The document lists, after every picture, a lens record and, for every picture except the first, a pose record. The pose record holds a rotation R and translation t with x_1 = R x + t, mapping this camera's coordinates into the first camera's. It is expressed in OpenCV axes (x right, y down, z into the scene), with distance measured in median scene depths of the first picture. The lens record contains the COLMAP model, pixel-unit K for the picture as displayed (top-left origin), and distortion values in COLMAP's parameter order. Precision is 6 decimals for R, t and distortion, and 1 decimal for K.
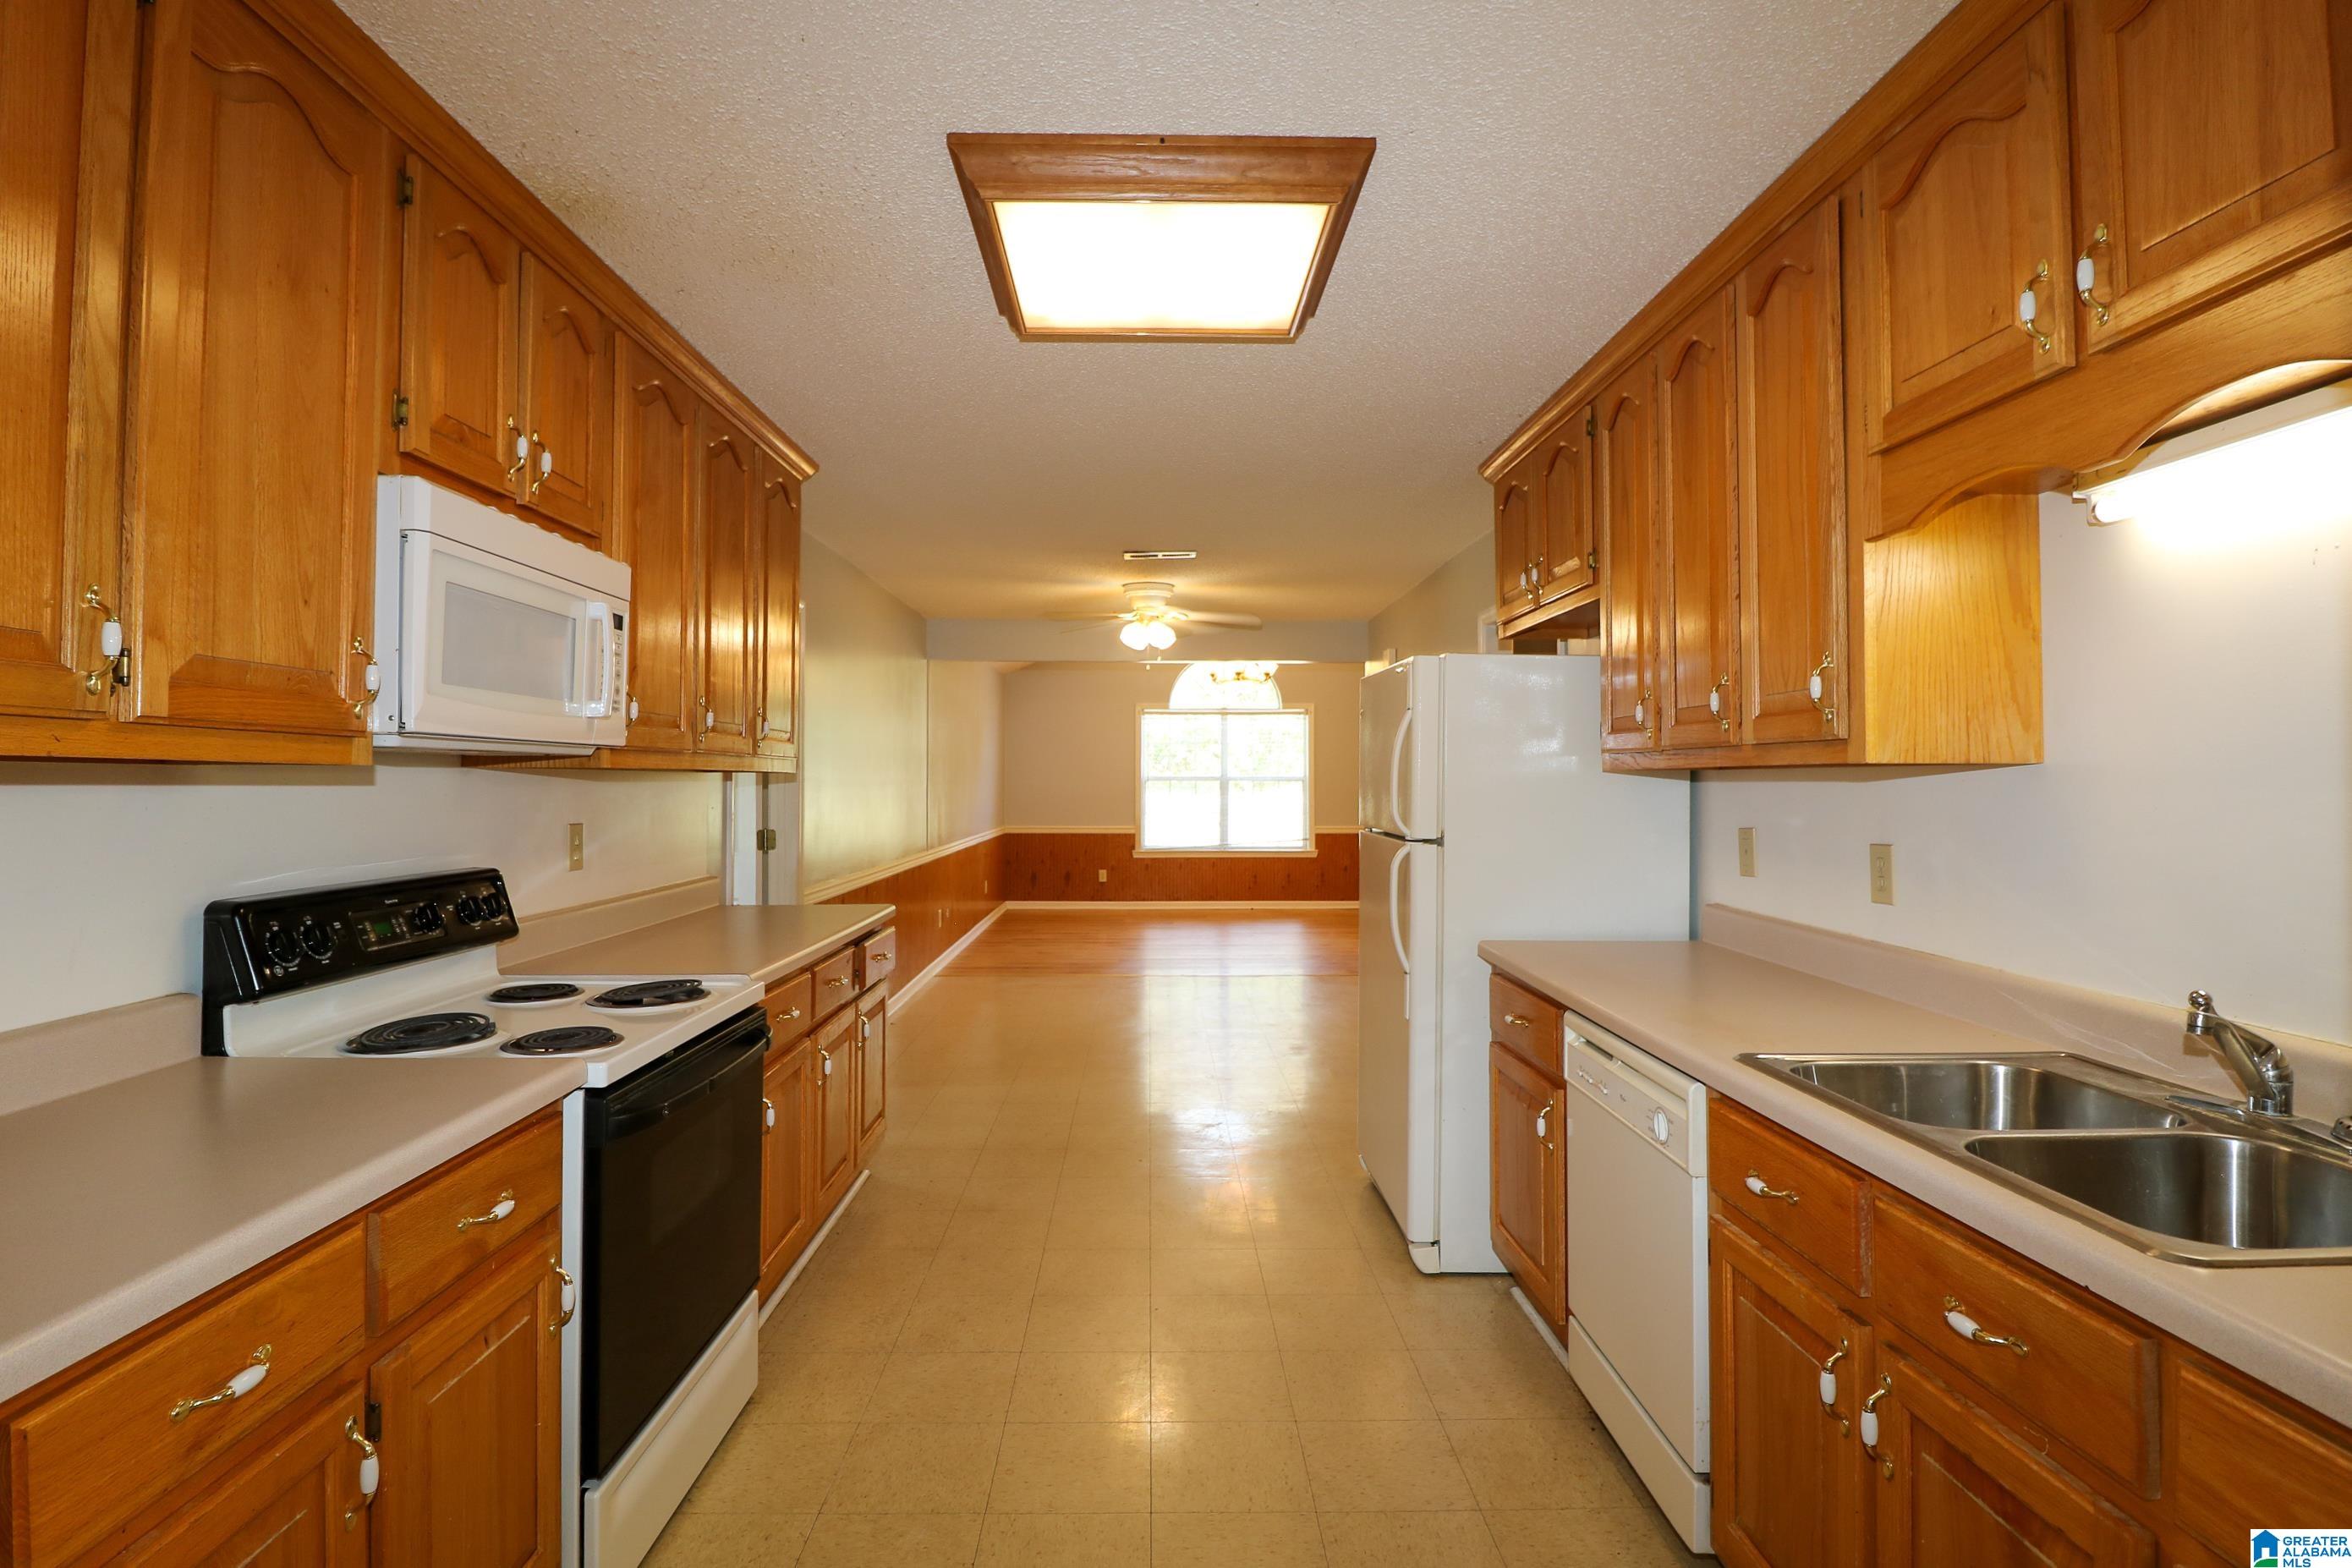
lens RADIAL K [[1159.5, 0, 1176.0], [0, 1159.5, 784.0], [0, 0, 1]] dist [-0.003880, -0.001152]
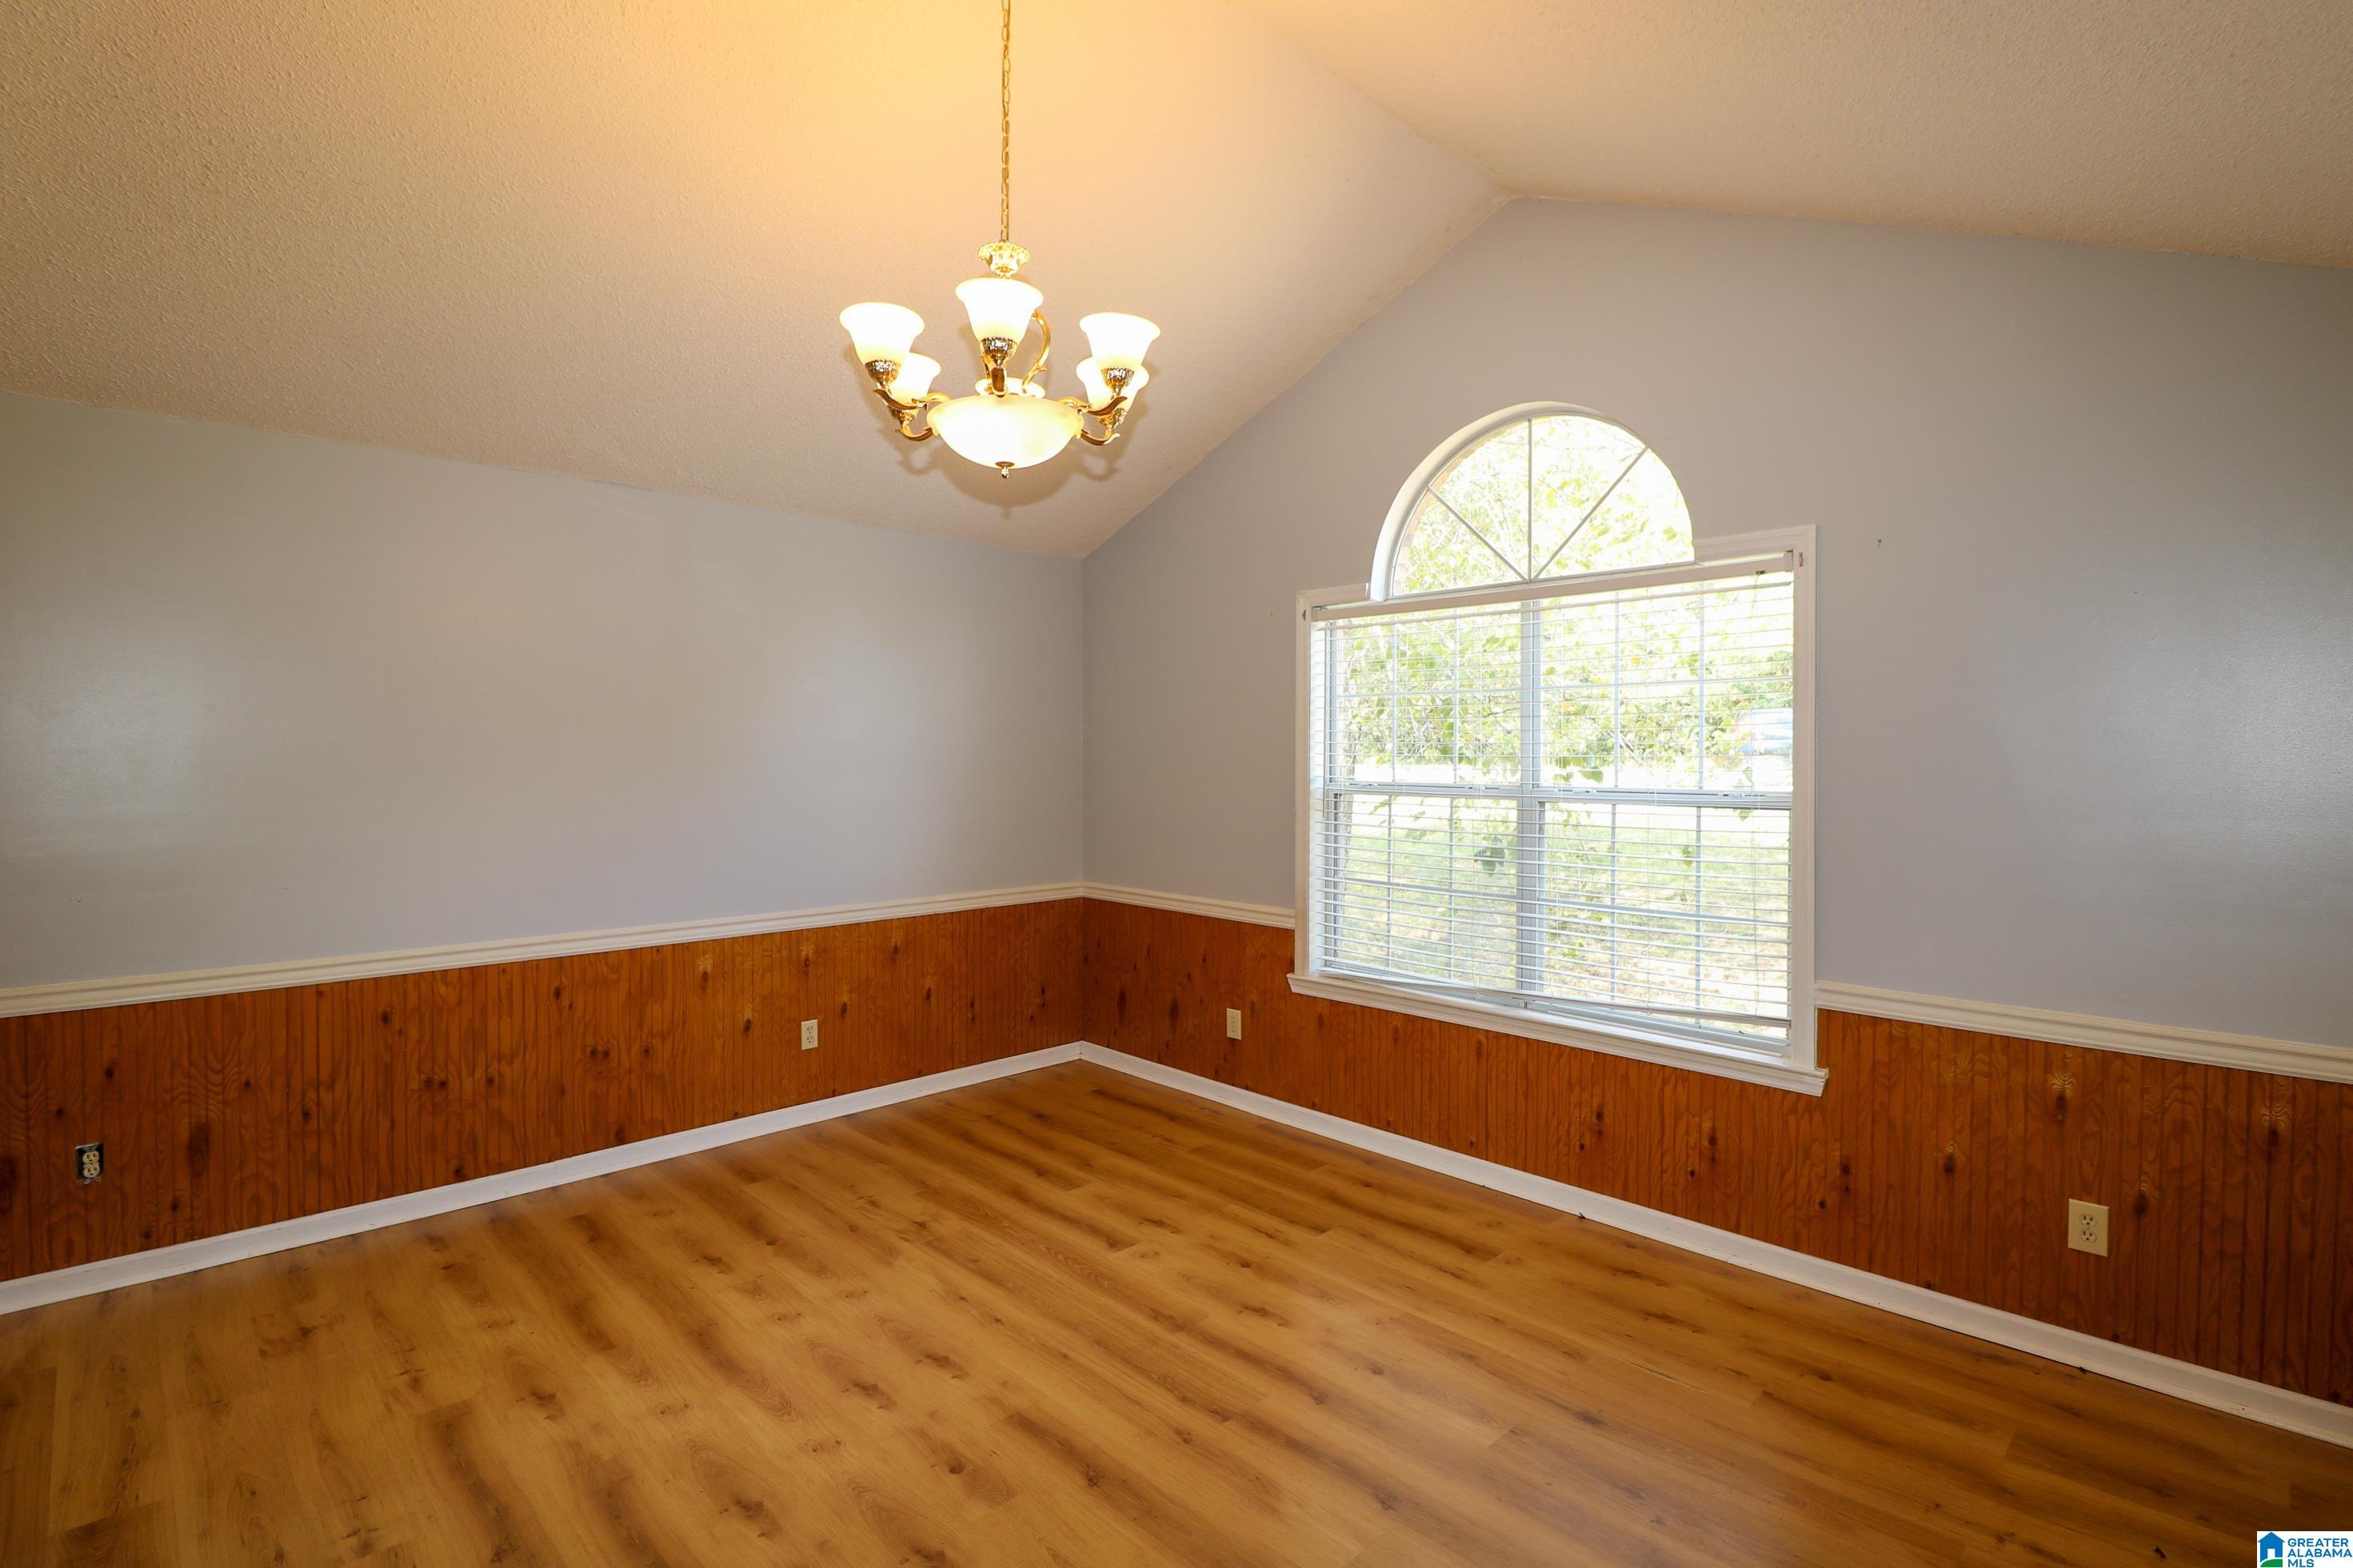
lens RADIAL K [[1159.9, 0, 1176.5], [0, 1159.9, 784.0], [0, 0, 1]] dist [-0.003880, -0.001152]
pose [[0.631633, 0.027908, -0.774765, 0.236765], [0.013910, 0.998783, 0.047318, -0.024723], [0.775143, -0.040665, 0.630476, 0.724760]]
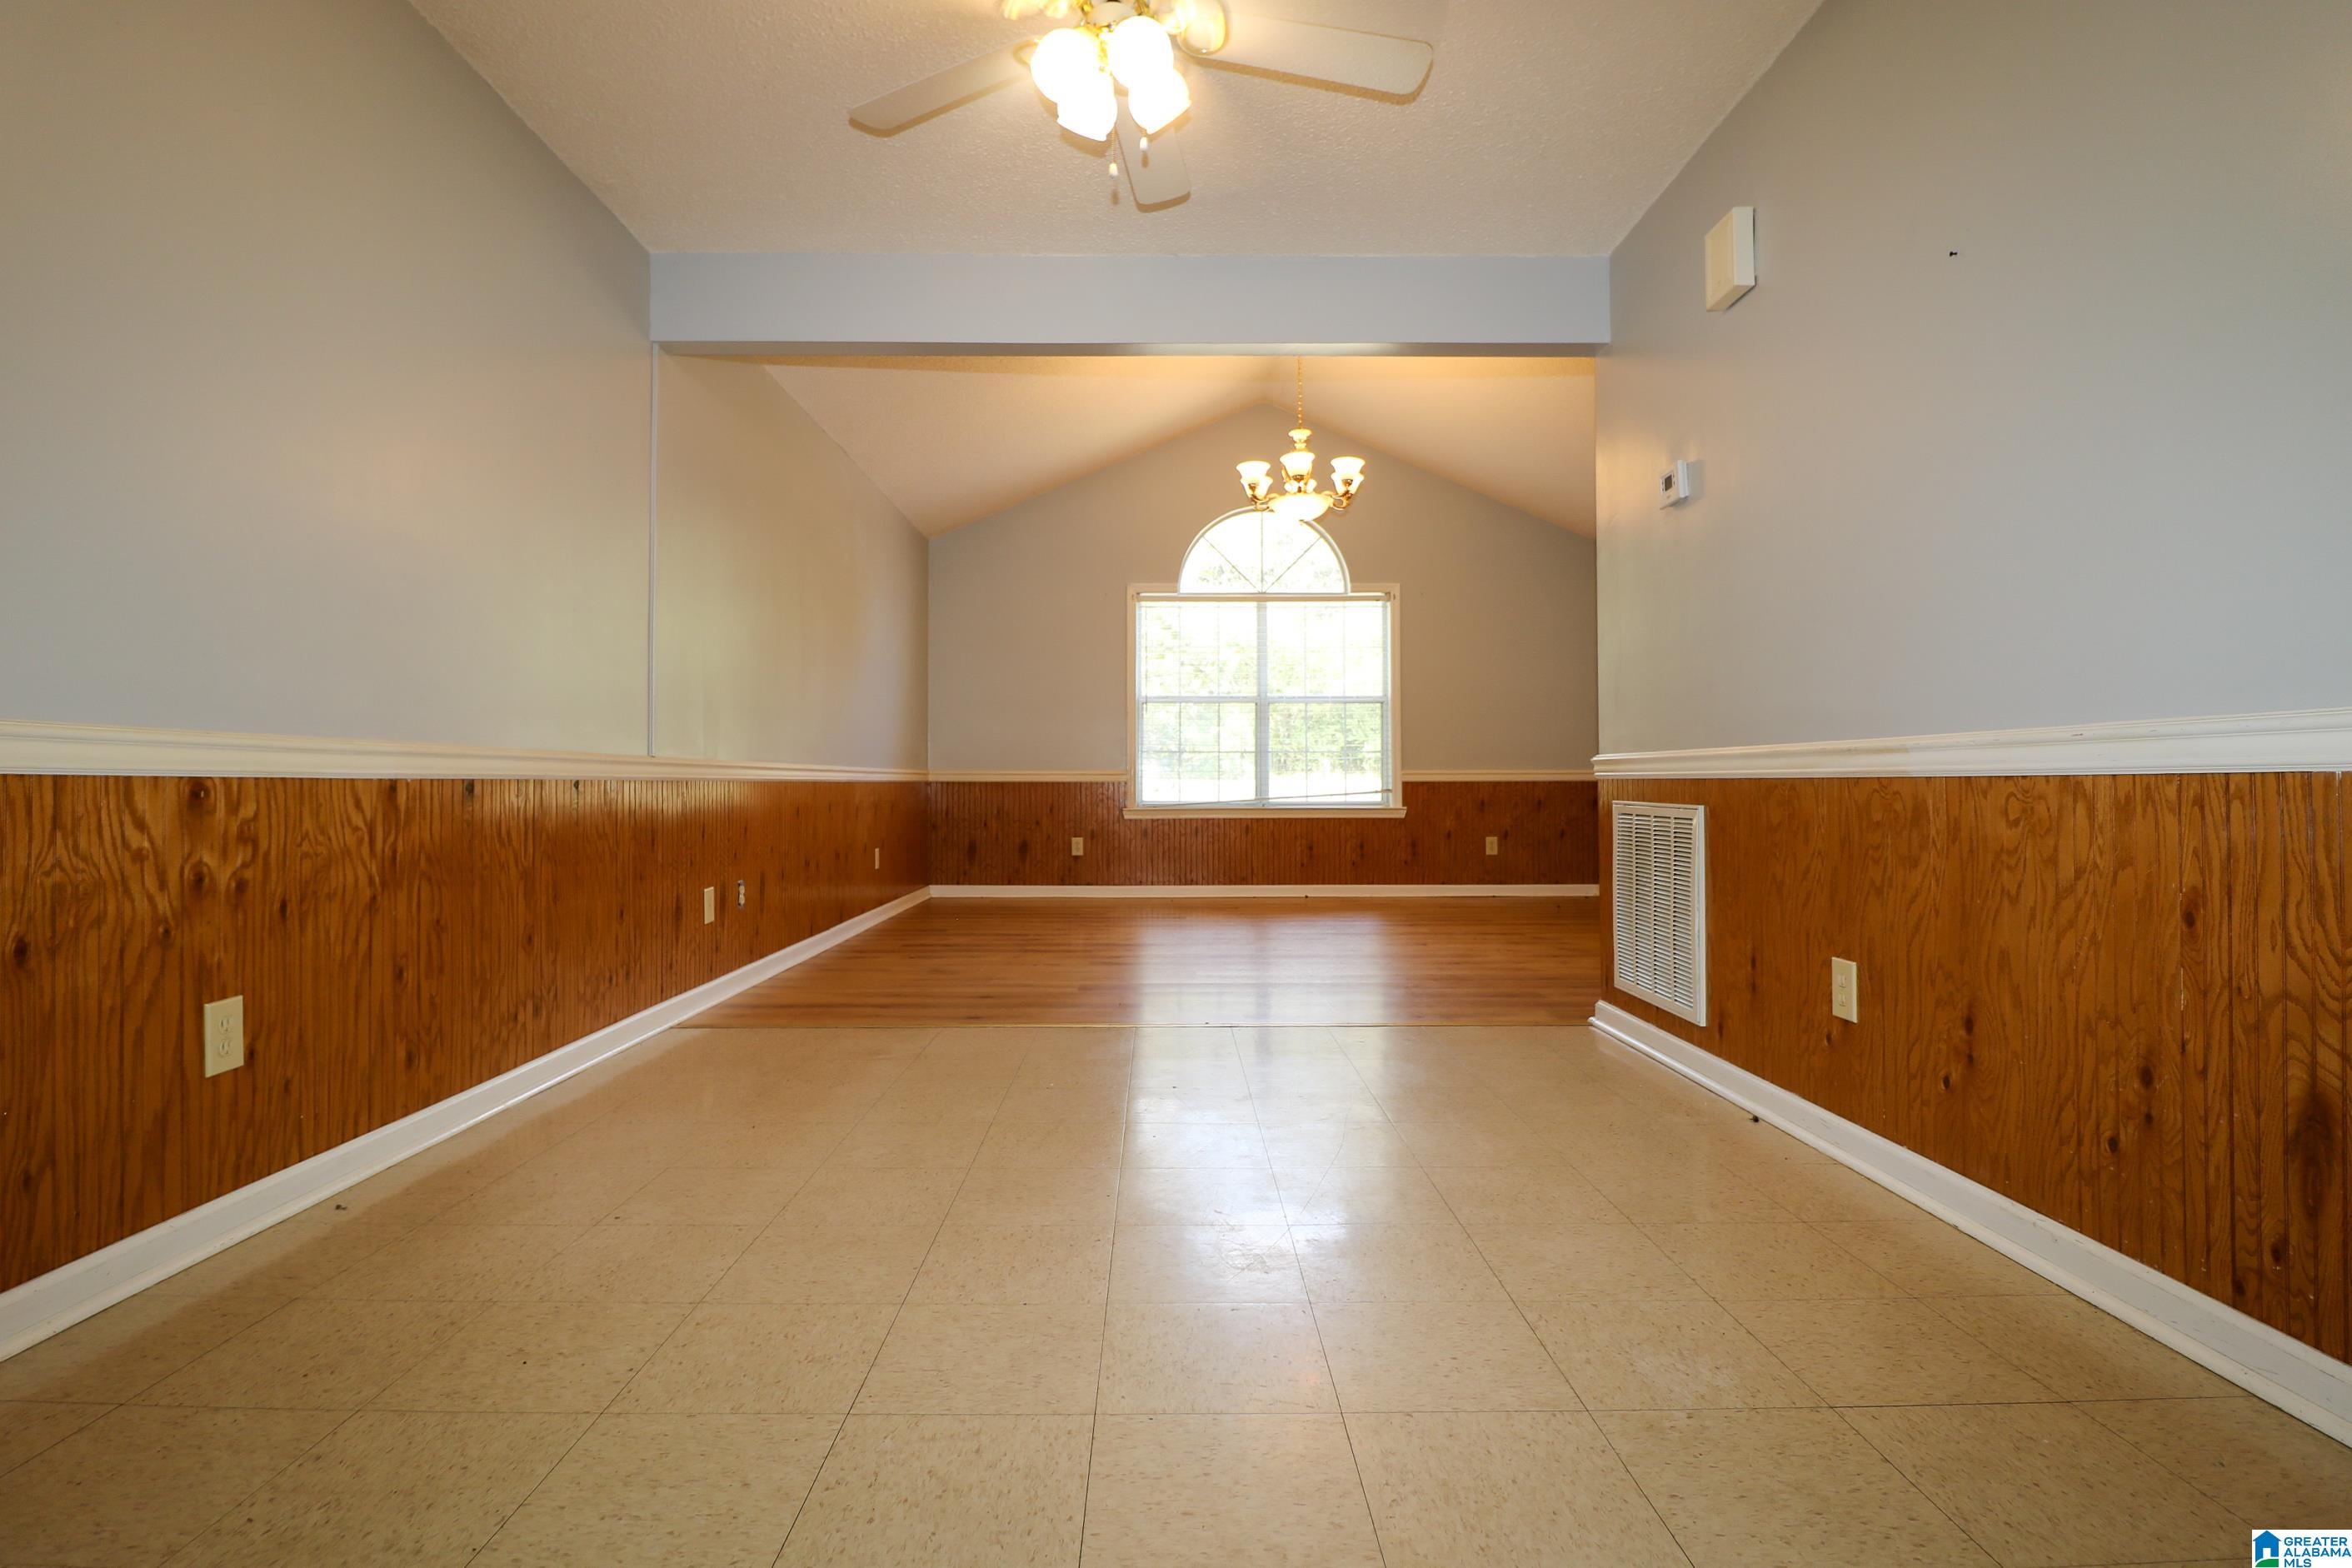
lens RADIAL K [[1159.5, 0, 1176.0], [0, 1159.5, 784.0], [0, 0, 1]] dist [-0.003880, -0.001152]
pose [[0.999581, -0.003578, -0.028732, 0.011388], [0.003999, 0.999885, 0.014636, 0.034311], [0.028677, -0.014745, 0.999480, 0.344412]]
